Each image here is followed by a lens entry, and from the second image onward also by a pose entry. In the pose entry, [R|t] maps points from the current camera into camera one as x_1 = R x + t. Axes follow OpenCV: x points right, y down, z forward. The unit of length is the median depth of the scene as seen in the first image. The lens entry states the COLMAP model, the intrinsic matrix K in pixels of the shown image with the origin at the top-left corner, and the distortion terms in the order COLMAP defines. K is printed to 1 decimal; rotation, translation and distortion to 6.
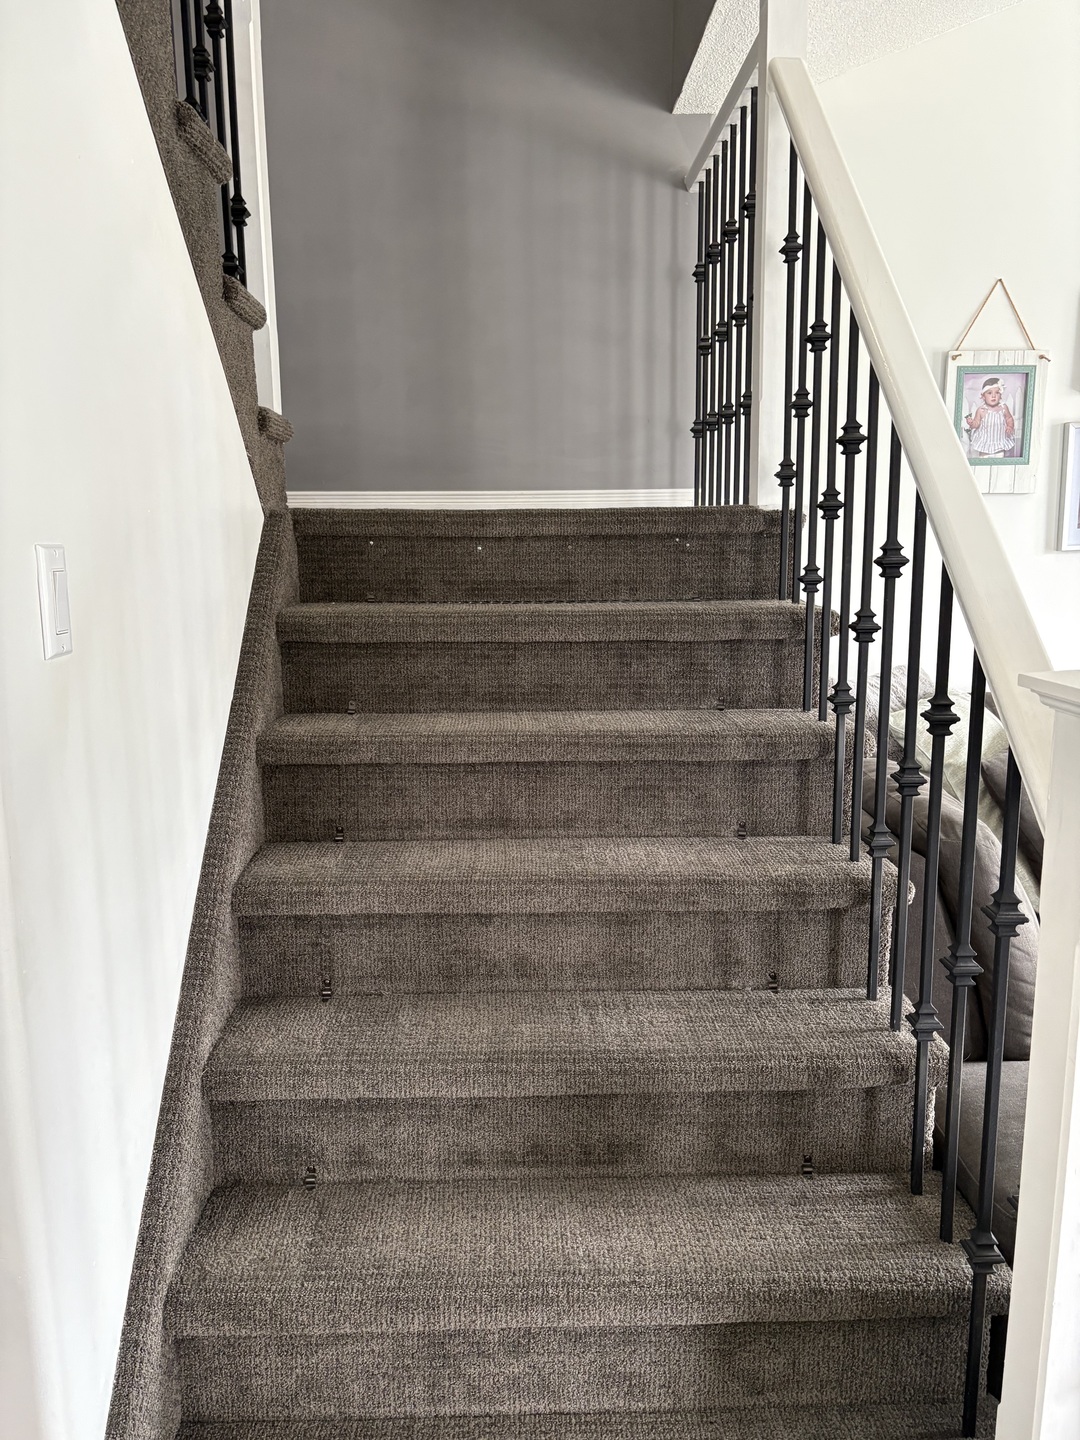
lens RADIAL K [[1089.8, 0, 537.1], [0, 1089.8, 720.0], [0, 0, 1]] dist [0.003693, -0.004350]
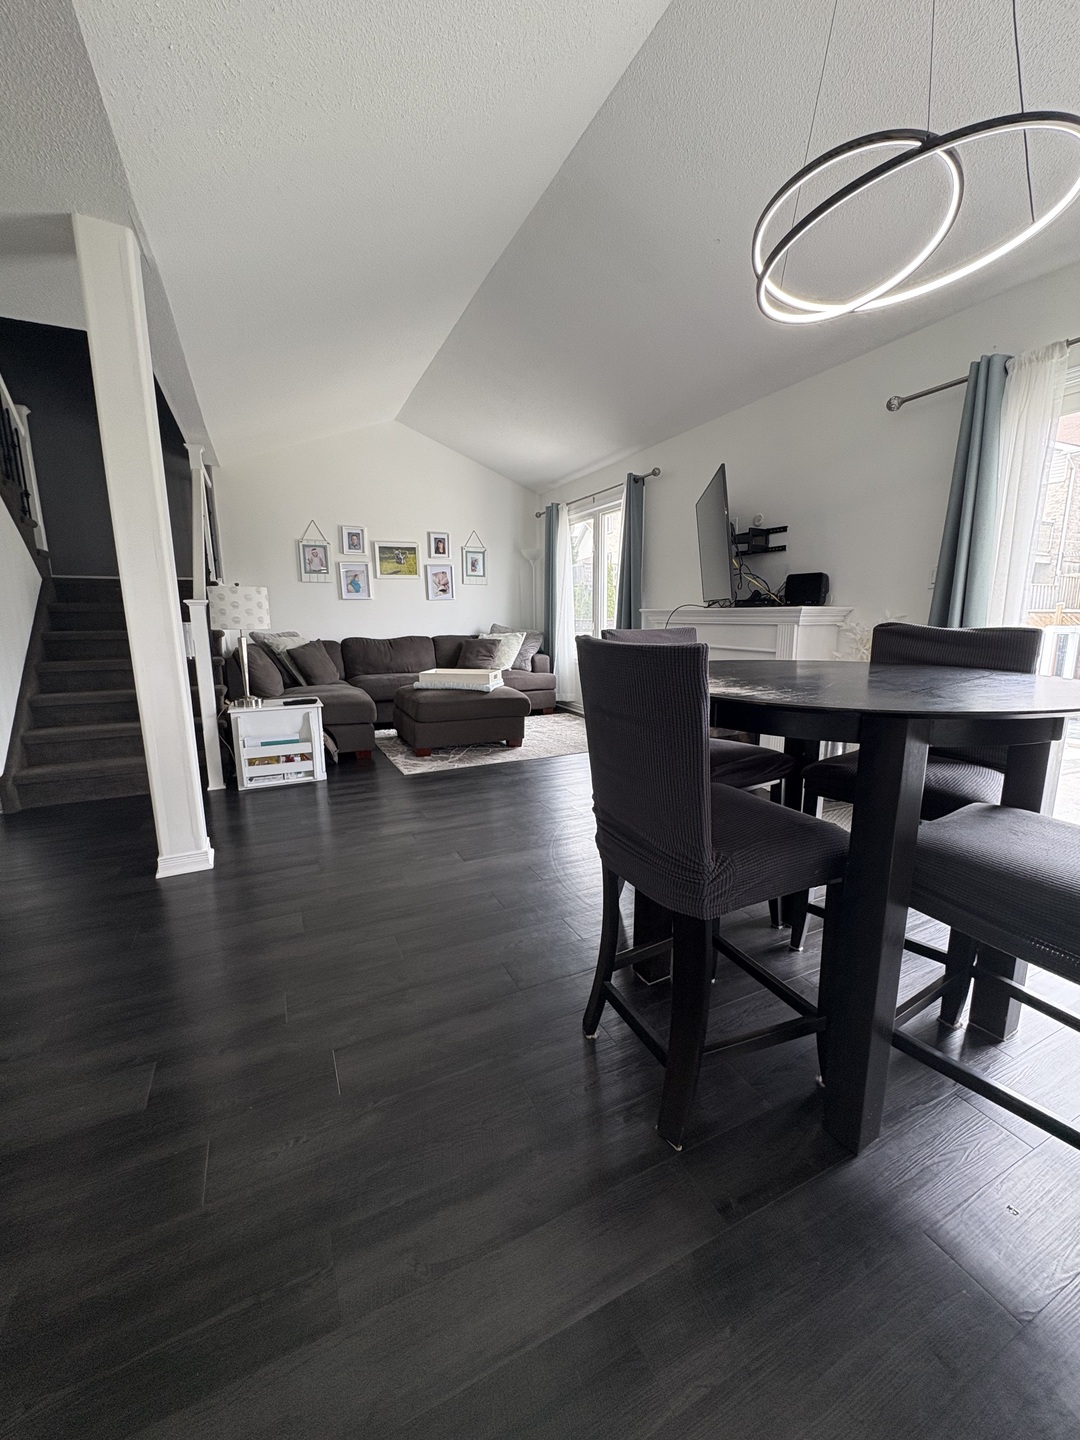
lens RADIAL K [[574.9, 0, 548.5], [0, 574.9, 720.3], [0, 0, 1]] dist [-0.003732, 0.000023]
pose [[0.919534, -0.069656, 0.386788, 0.360011], [0.067966, 0.997524, 0.018063, 0.247320], [-0.387089, 0.009679, 0.921992, -0.959641]]
